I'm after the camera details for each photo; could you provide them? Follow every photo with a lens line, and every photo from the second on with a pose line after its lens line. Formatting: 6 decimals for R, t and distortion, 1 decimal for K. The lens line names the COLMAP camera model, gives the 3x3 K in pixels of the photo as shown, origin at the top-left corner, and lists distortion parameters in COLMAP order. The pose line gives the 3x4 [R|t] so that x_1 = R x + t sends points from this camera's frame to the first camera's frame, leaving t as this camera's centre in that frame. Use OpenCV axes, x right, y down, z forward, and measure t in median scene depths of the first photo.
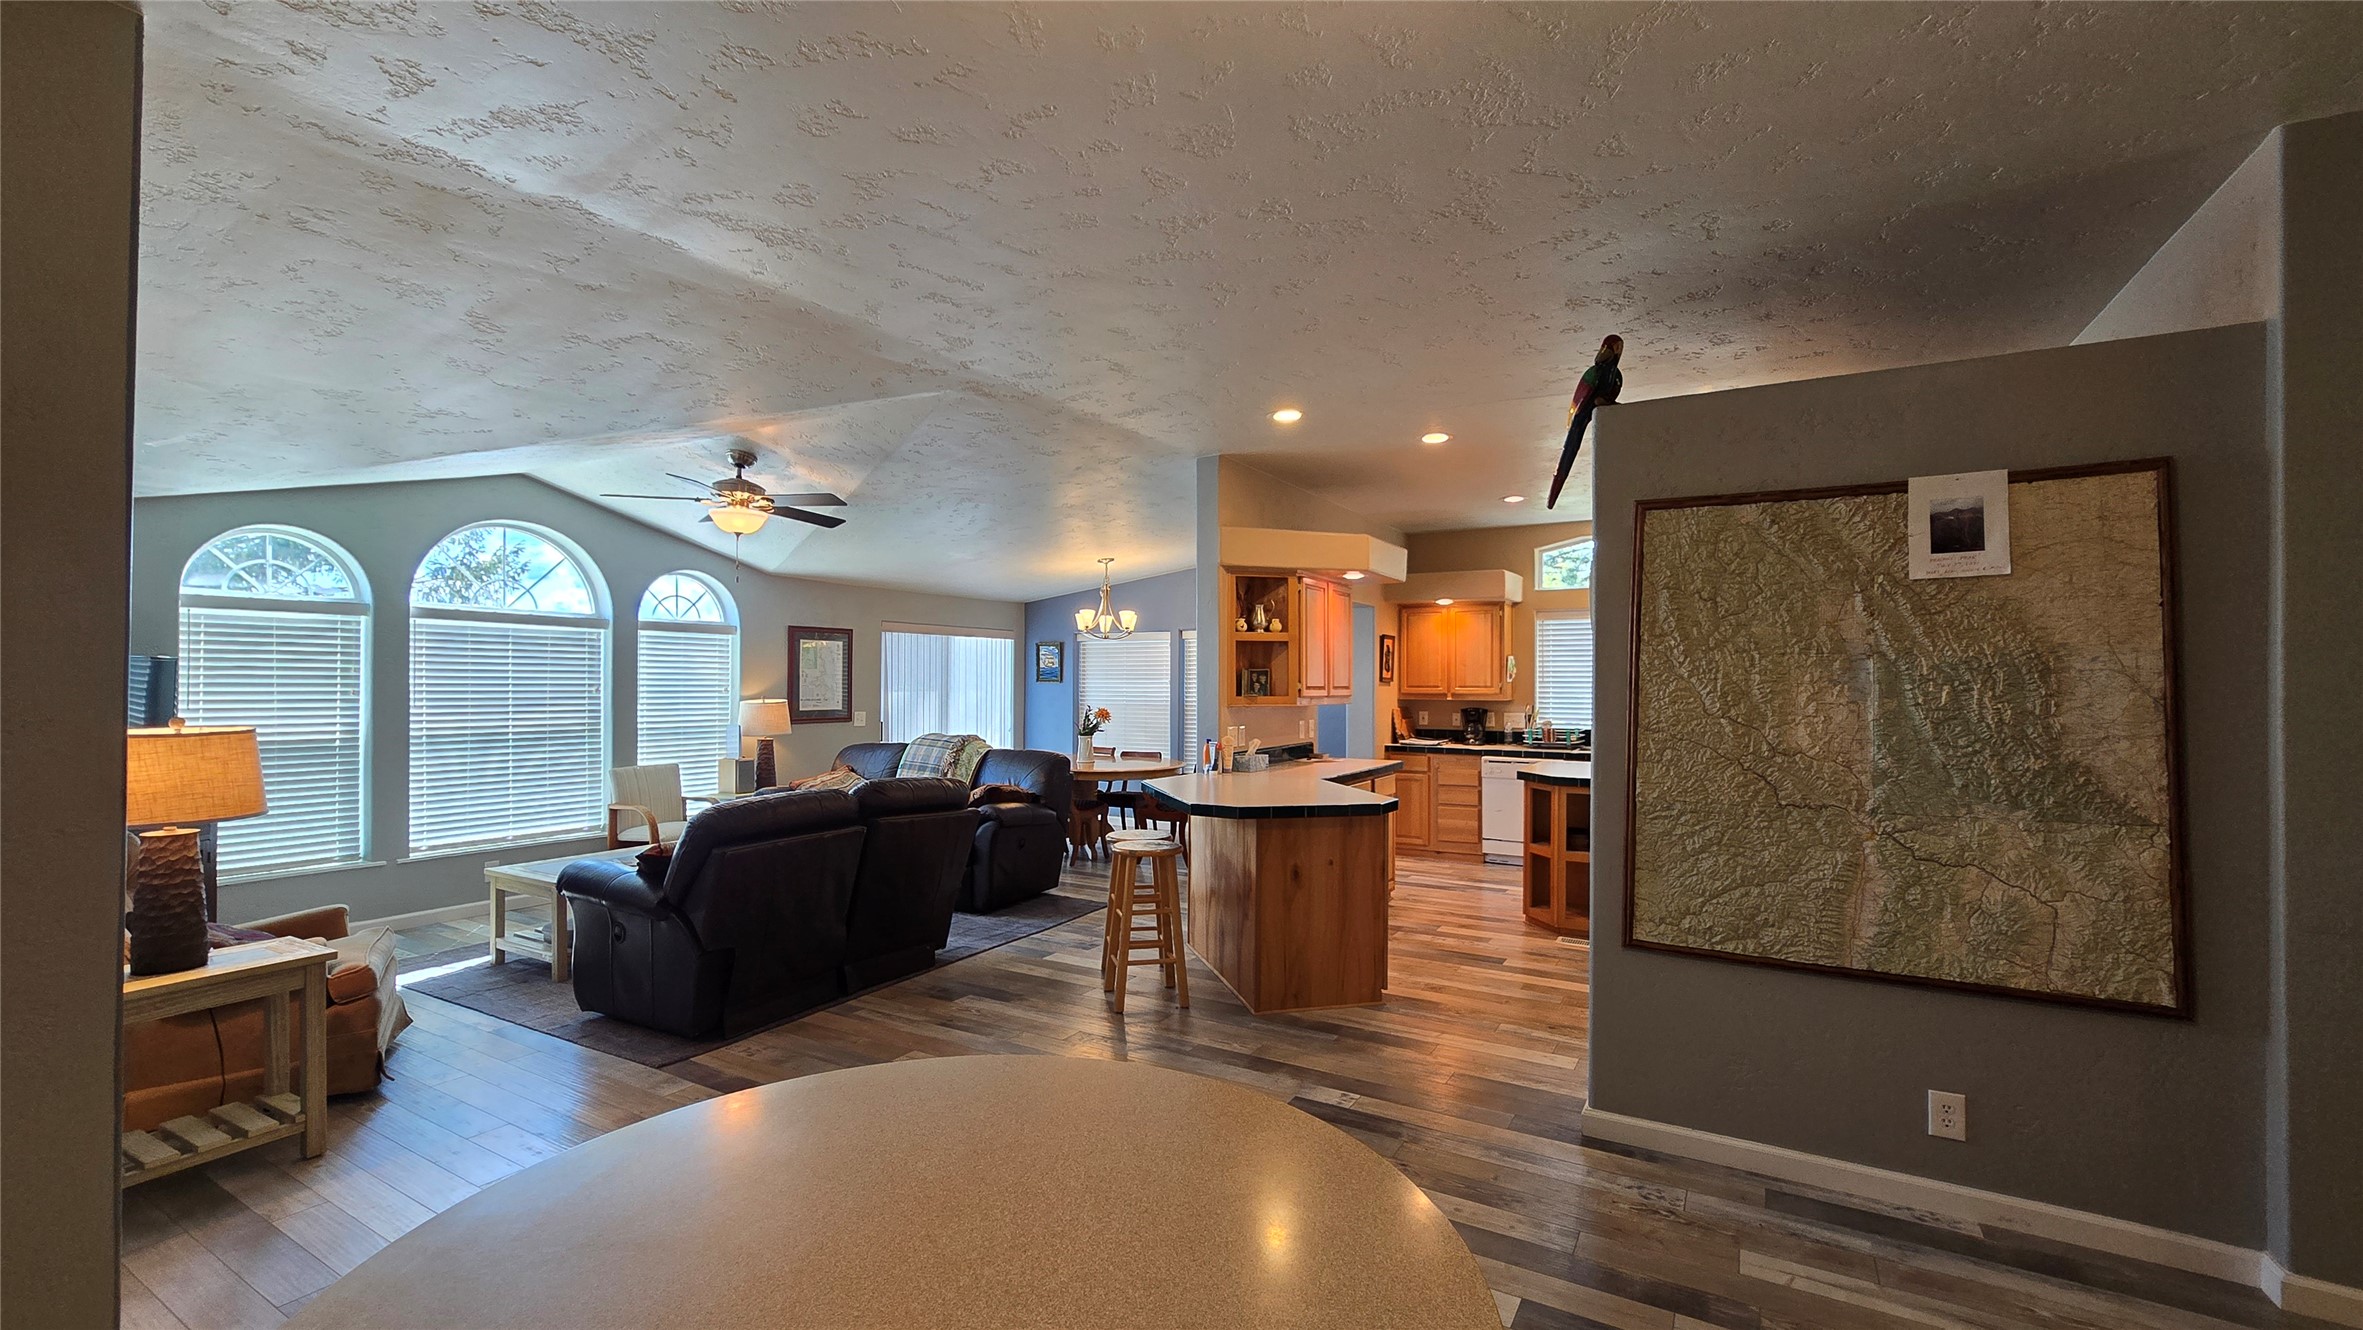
lens RADIAL K [[971.5, 0, 1185.3], [0, 971.5, 680.7], [0, 0, 1]] dist [-0.002794, -0.000158]
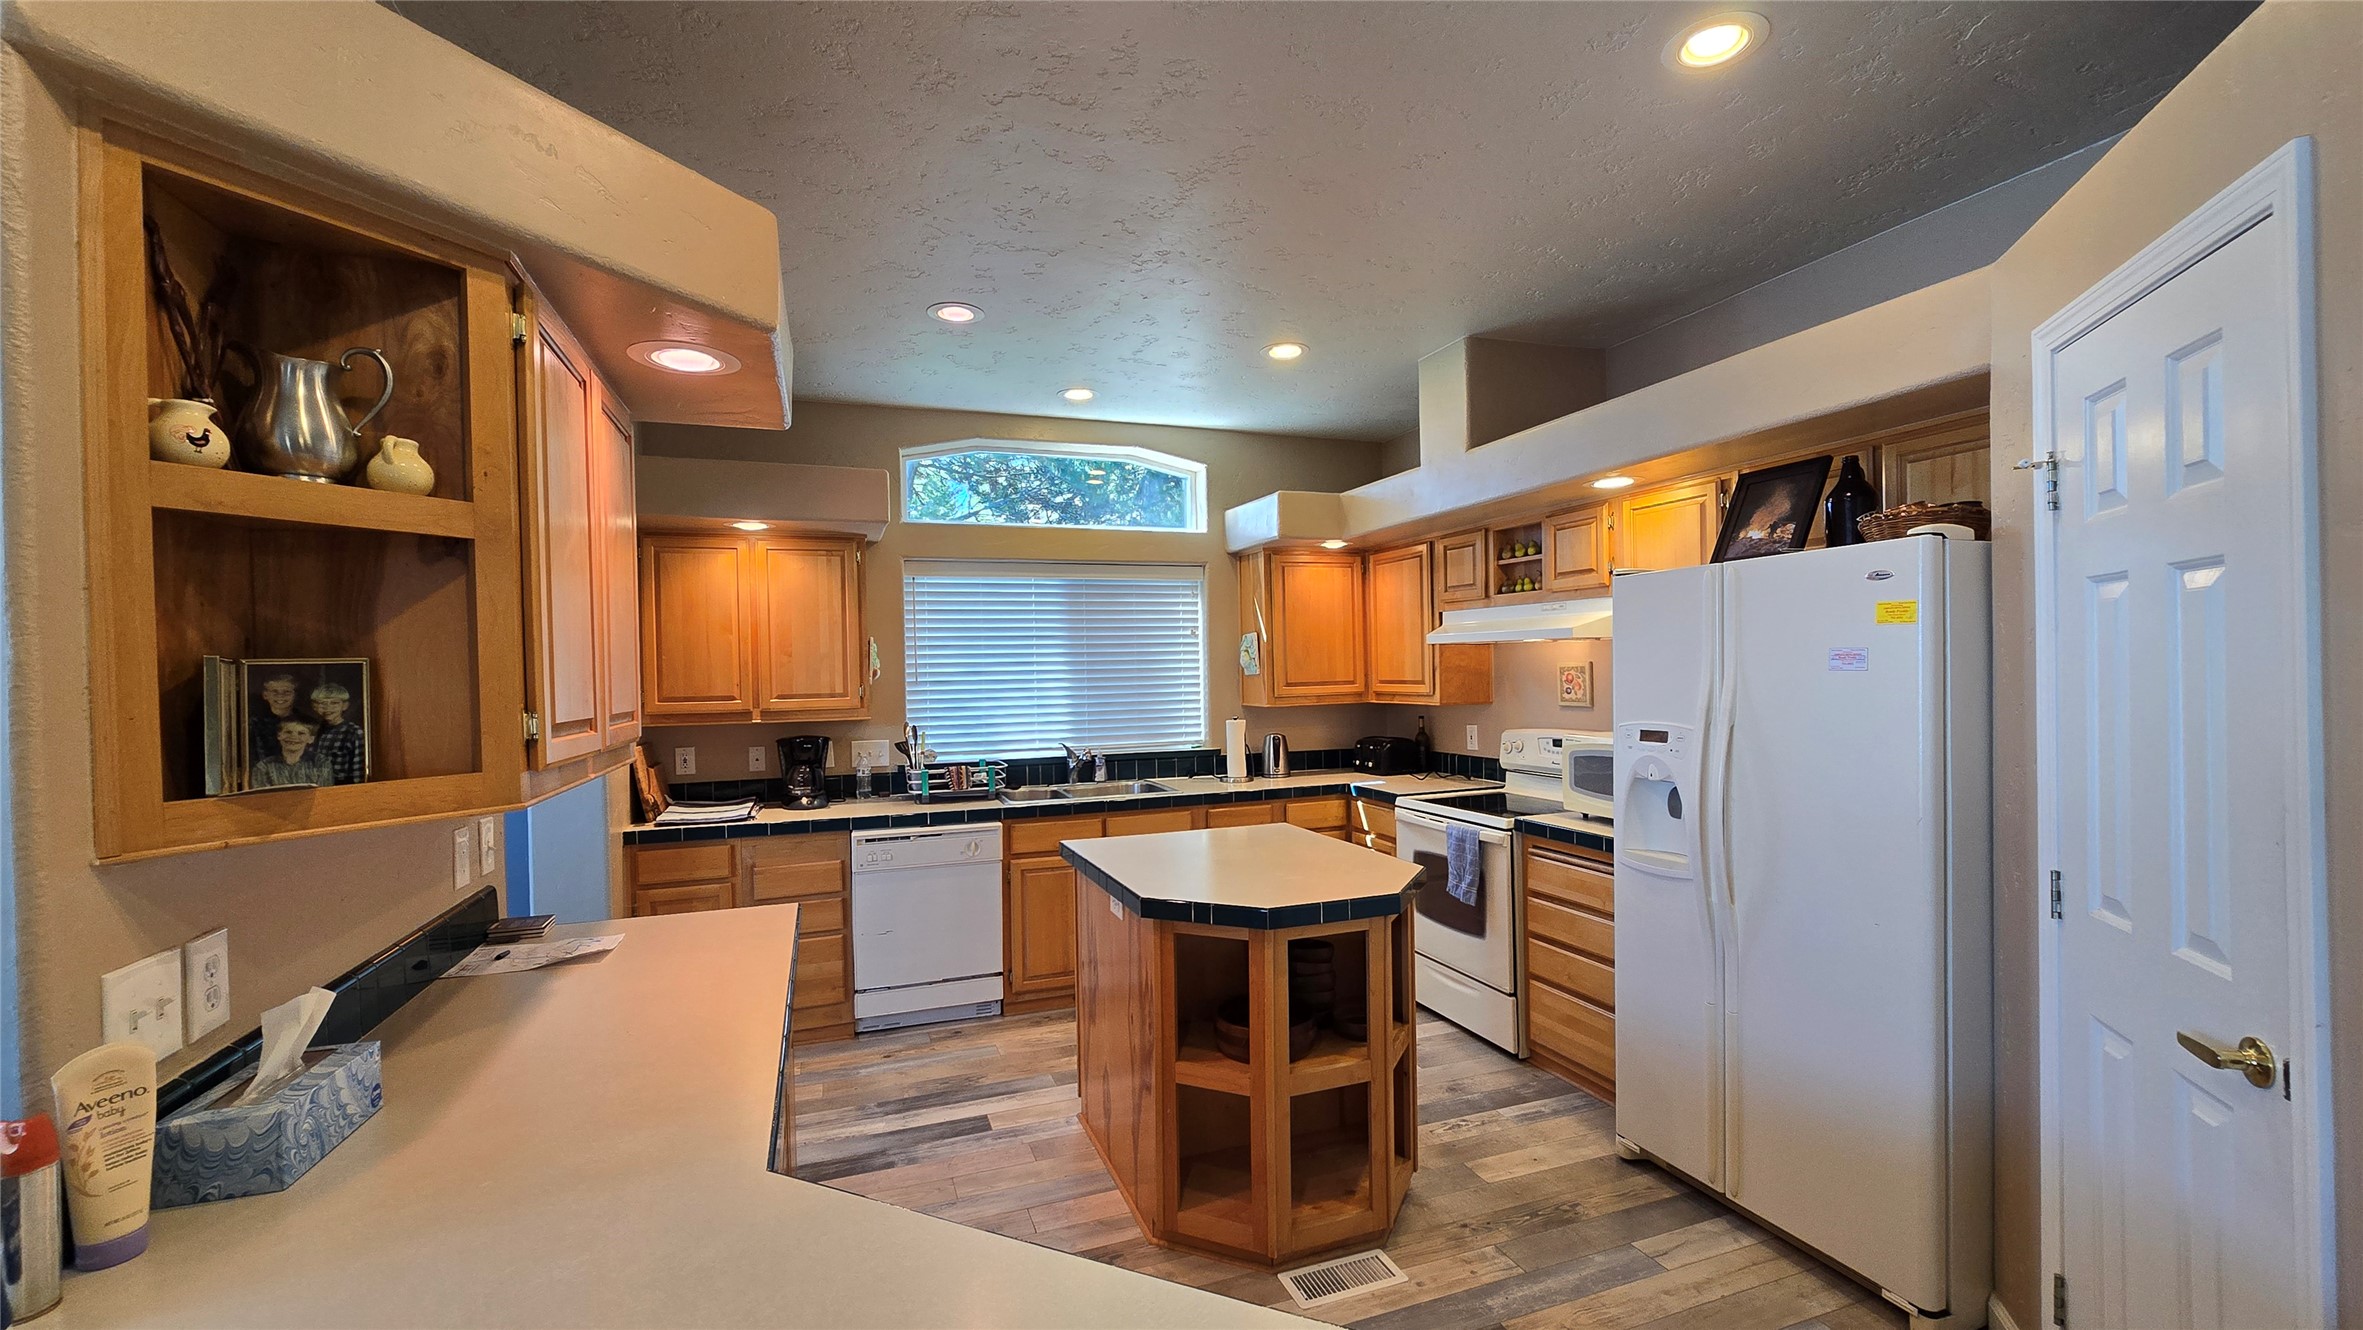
lens RADIAL K [[954.3, 0, 1188.3], [0, 954.3, 678.2], [0, 0, 1]] dist [-0.010211, -0.000034]
pose [[0.618642, -0.019824, 0.785423, 0.024333], [0.019677, 0.999759, 0.009736, -0.004193], [-0.785427, 0.009432, 0.618883, 0.550440]]
